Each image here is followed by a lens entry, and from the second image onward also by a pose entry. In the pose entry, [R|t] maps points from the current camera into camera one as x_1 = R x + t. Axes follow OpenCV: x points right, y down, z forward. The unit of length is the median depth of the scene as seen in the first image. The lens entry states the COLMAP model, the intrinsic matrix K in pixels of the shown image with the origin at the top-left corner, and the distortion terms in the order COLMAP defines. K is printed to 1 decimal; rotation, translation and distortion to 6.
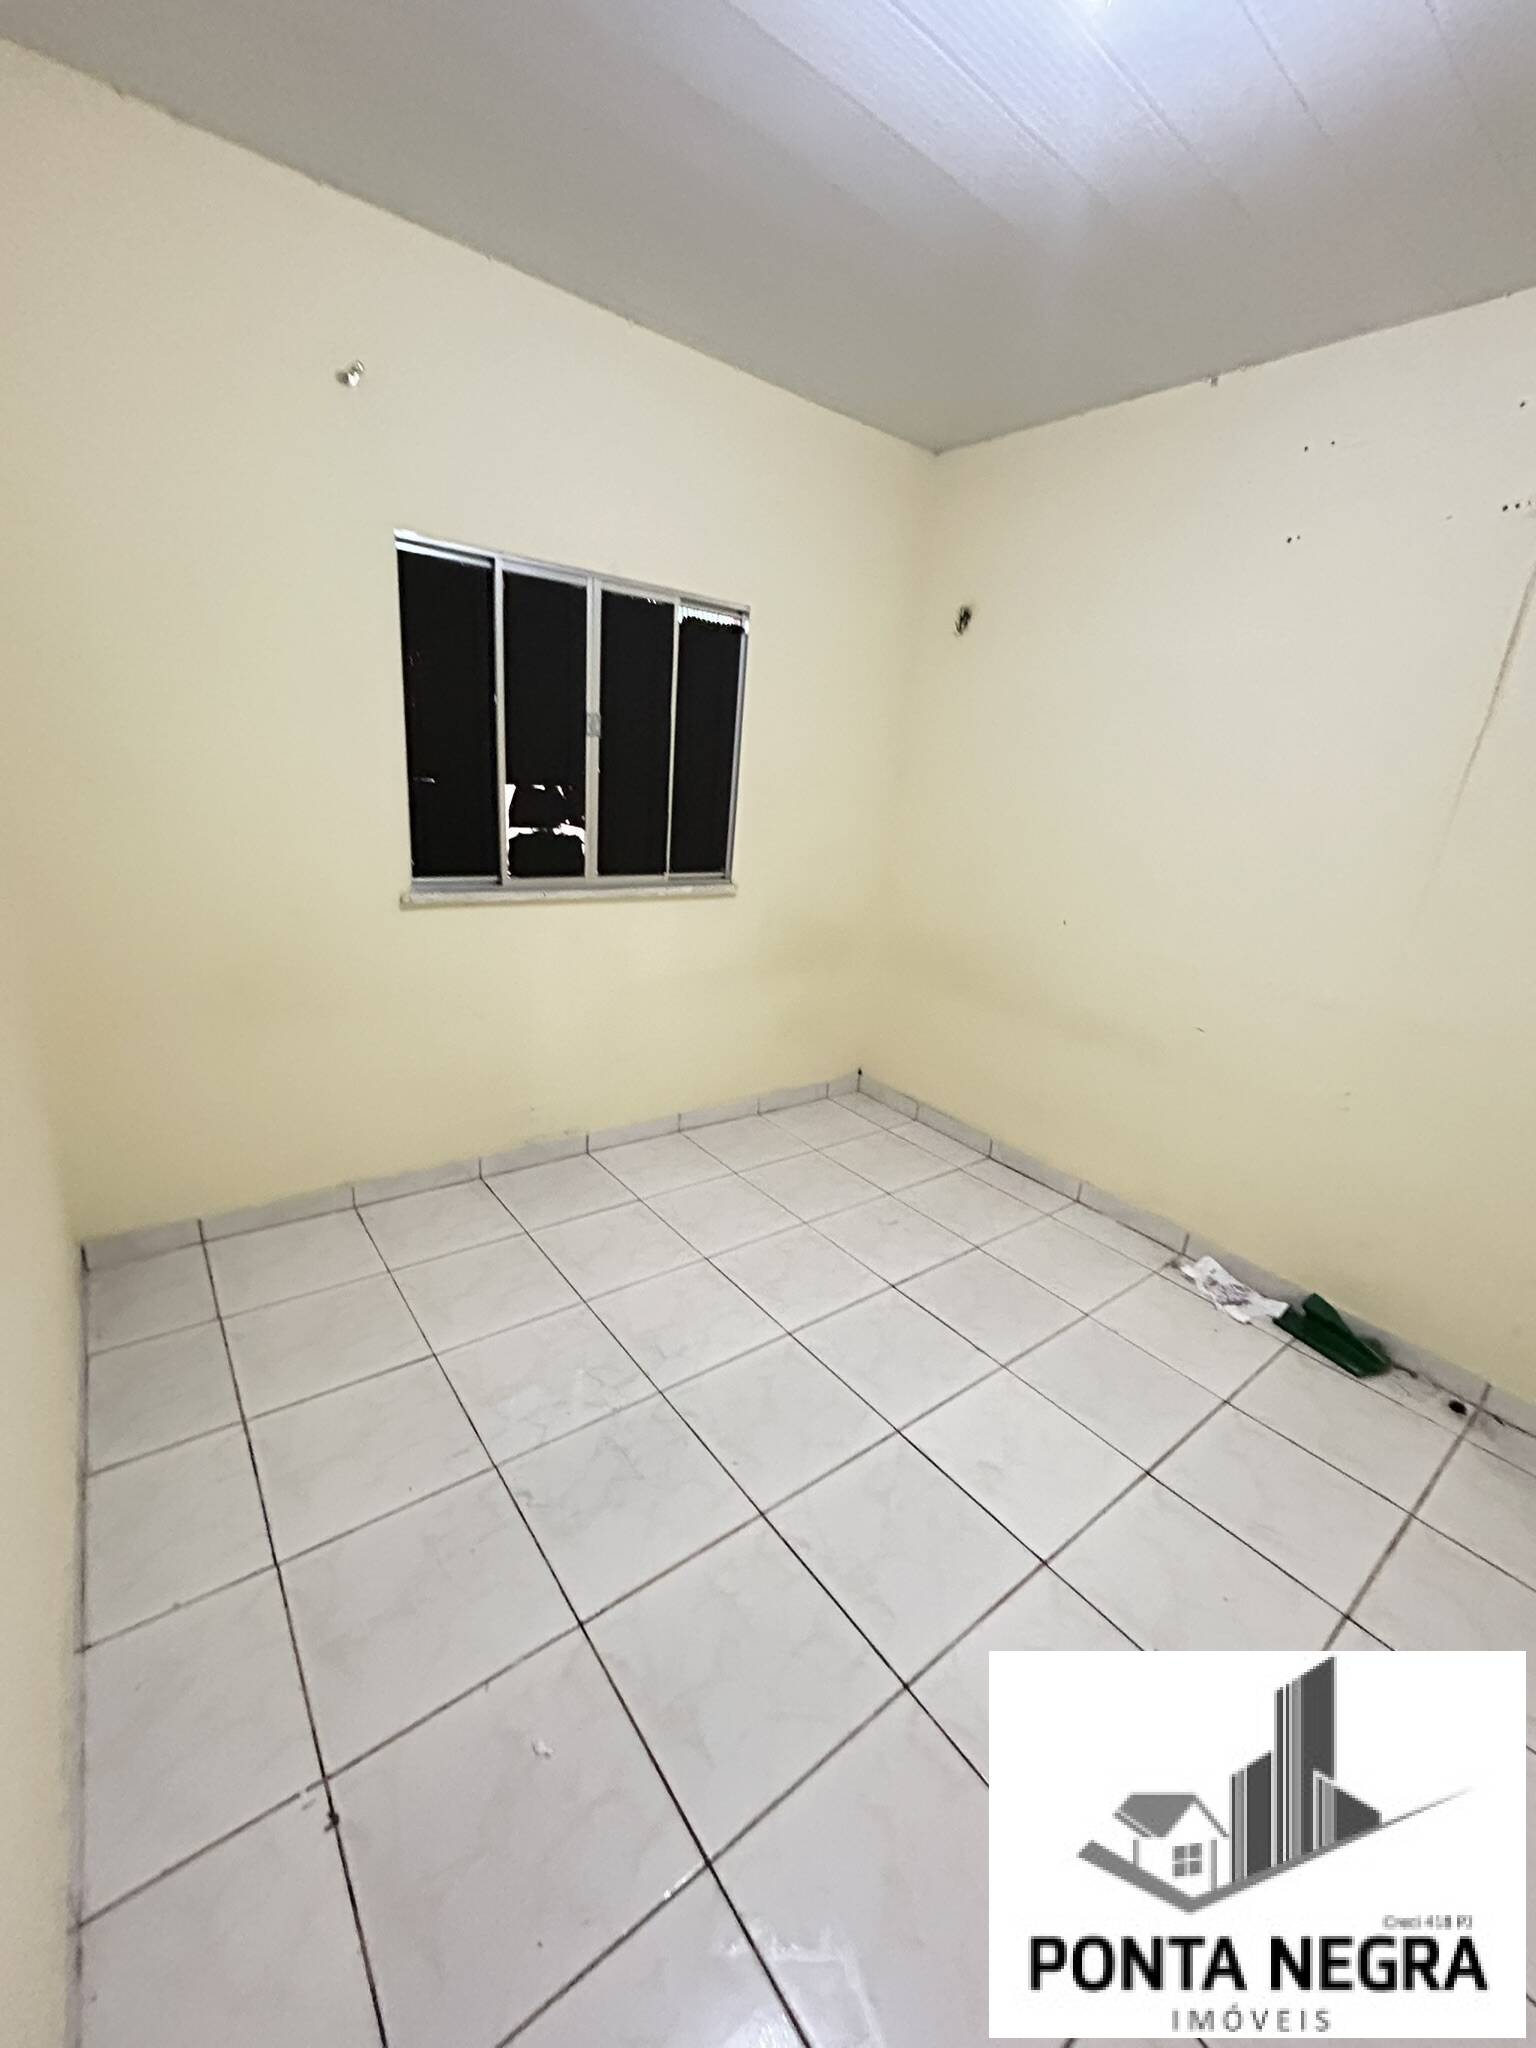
lens RADIAL K [[829.6, 0, 768.5], [0, 829.6, 1023.9], [0, 0, 1]] dist [-0.000267, -0.000020]
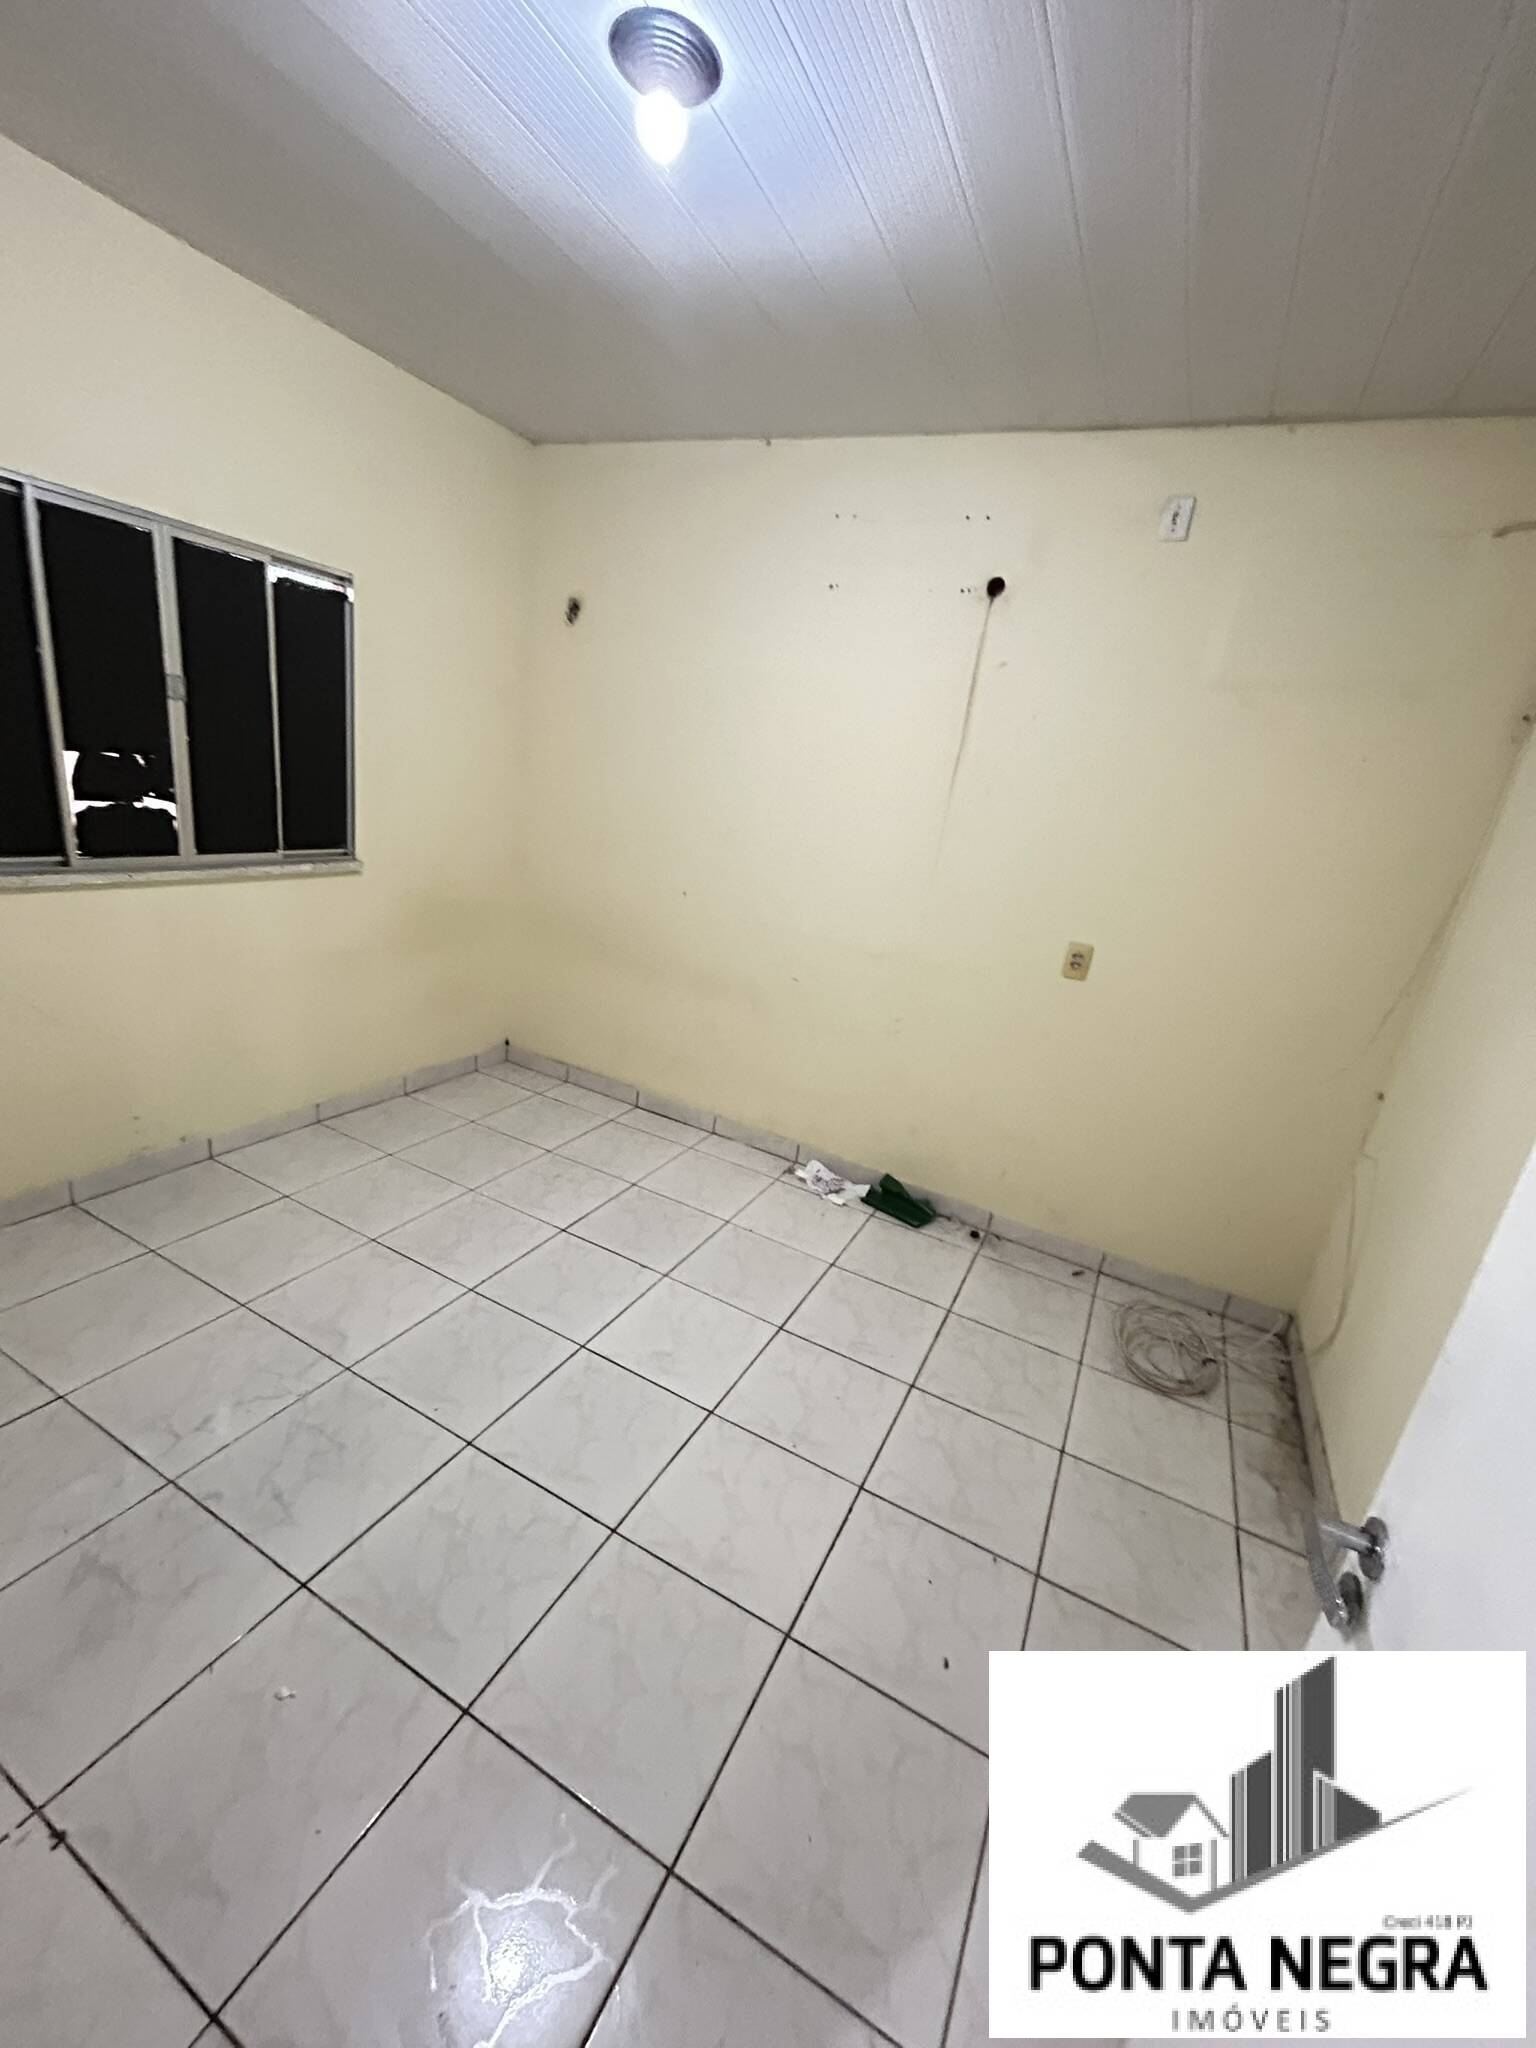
lens RADIAL K [[829.6, 0, 768.5], [0, 829.6, 1023.9], [0, 0, 1]] dist [-0.000267, -0.000020]
pose [[0.903278, -0.088480, 0.419833, -0.039250], [0.071351, 0.995857, 0.056365, 0.000245], [-0.423081, -0.020957, 0.905850, -0.099705]]
